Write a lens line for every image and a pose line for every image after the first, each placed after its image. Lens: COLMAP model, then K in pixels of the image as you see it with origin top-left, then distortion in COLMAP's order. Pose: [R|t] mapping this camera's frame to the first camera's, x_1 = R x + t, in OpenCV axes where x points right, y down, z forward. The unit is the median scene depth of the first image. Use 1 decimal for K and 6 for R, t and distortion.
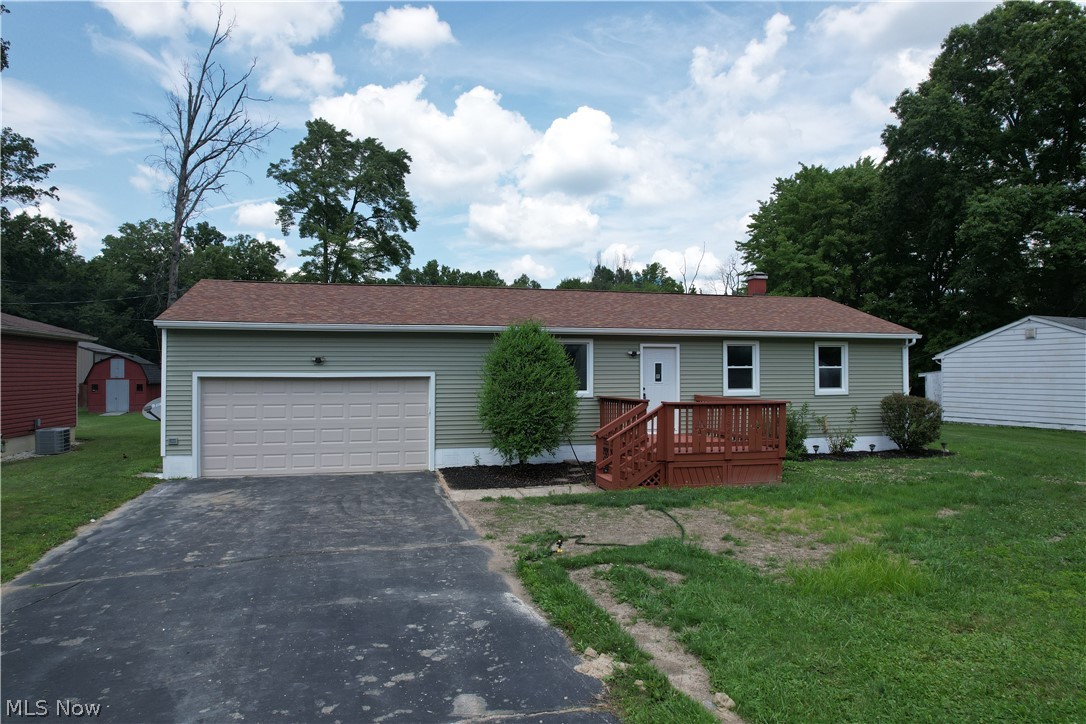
lens RADIAL K [[694.1, 0, 543.0], [0, 694.1, 362.0], [0, 0, 1]] dist [-0.075144, 0.065791]
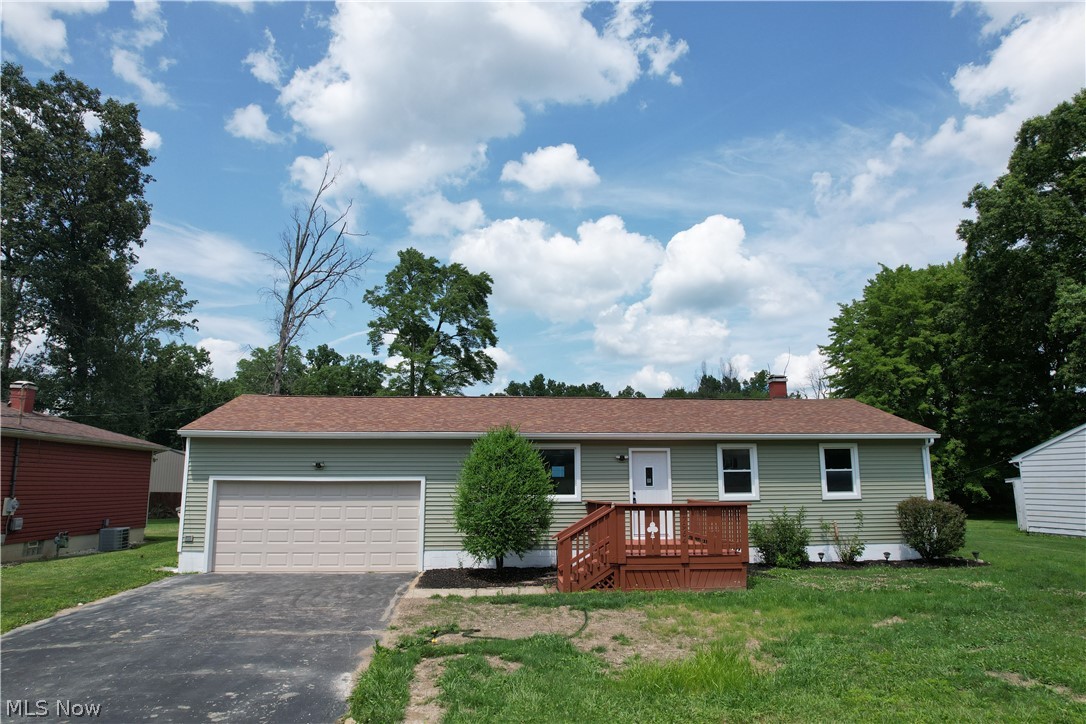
lens RADIAL K [[694.1, 0, 543.0], [0, 694.1, 362.0], [0, 0, 1]] dist [-0.075144, 0.065791]
pose [[0.985571, -0.032564, -0.166103, 0.066714], [0.005272, 0.986749, -0.162169, 0.004466], [0.169183, 0.158953, 0.972682, -0.010141]]
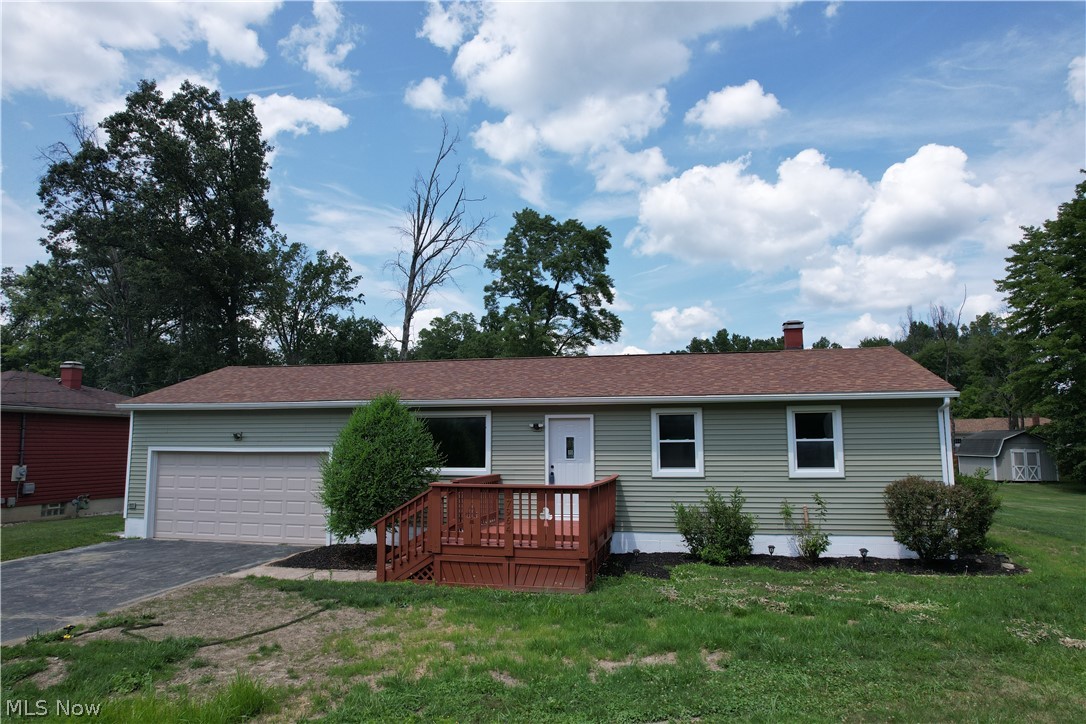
lens RADIAL K [[694.1, 0, 543.0], [0, 694.1, 362.0], [0, 0, 1]] dist [-0.075144, 0.065791]
pose [[0.892381, -0.055574, -0.447848, 0.188802], [0.008783, 0.994339, -0.105887, -0.000090], [0.451198, 0.090557, 0.887818, 0.074979]]
